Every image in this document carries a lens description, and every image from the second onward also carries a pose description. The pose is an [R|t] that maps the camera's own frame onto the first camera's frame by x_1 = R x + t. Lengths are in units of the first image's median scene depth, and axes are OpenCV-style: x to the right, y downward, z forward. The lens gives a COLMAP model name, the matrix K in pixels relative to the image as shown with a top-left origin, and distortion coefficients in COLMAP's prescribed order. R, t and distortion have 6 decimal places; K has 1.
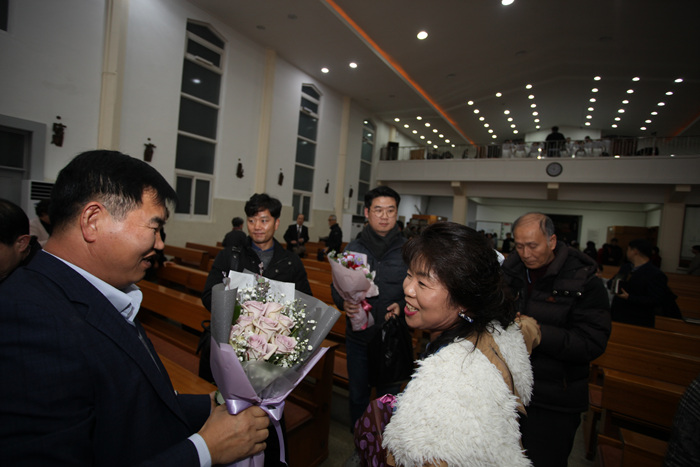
lens RADIAL K [[340.7, 0, 348.0], [0, 340.7, 231.4], [0, 0, 1]] dist [-0.070755, 0.027046]
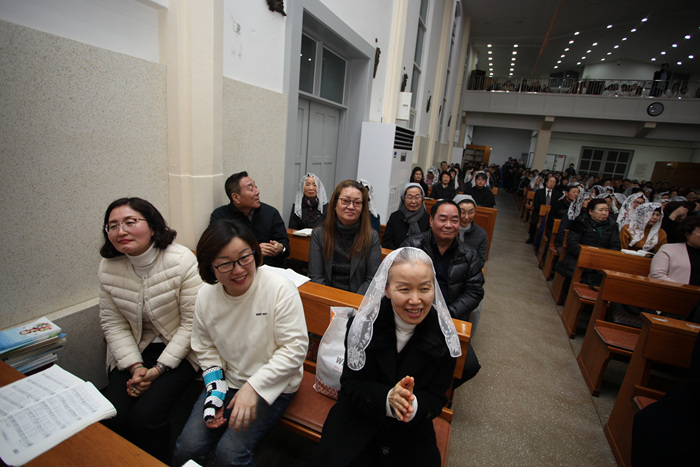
lens RADIAL K [[340.7, 0, 348.0], [0, 340.7, 231.4], [0, 0, 1]] dist [-0.070755, 0.027046]
pose [[0.986780, -0.035328, 0.158170, -0.487204], [-0.001287, 0.974214, 0.225624, -0.034493], [-0.162062, -0.222844, 0.961289, 0.056351]]
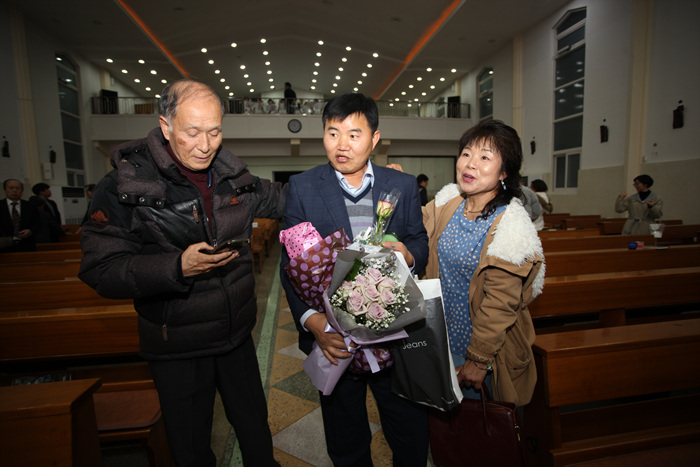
lens RADIAL K [[340.7, 0, 348.0], [0, 340.7, 231.4], [0, 0, 1]] dist [-0.070755, 0.027046]
pose [[0.739928, -0.164935, 0.652152, -0.006208], [0.103537, 0.985847, 0.131857, 0.016953], [-0.664670, -0.030043, 0.746533, 0.072134]]
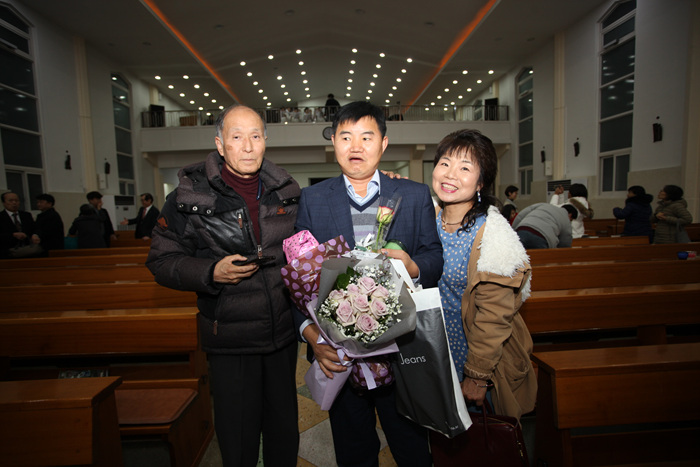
lens RADIAL K [[340.7, 0, 348.0], [0, 340.7, 231.4], [0, 0, 1]] dist [-0.070755, 0.027046]
pose [[0.806747, -0.153899, 0.570504, 0.000077], [0.115253, 0.987927, 0.103524, 0.017003], [-0.579548, -0.017765, 0.814744, 0.066405]]
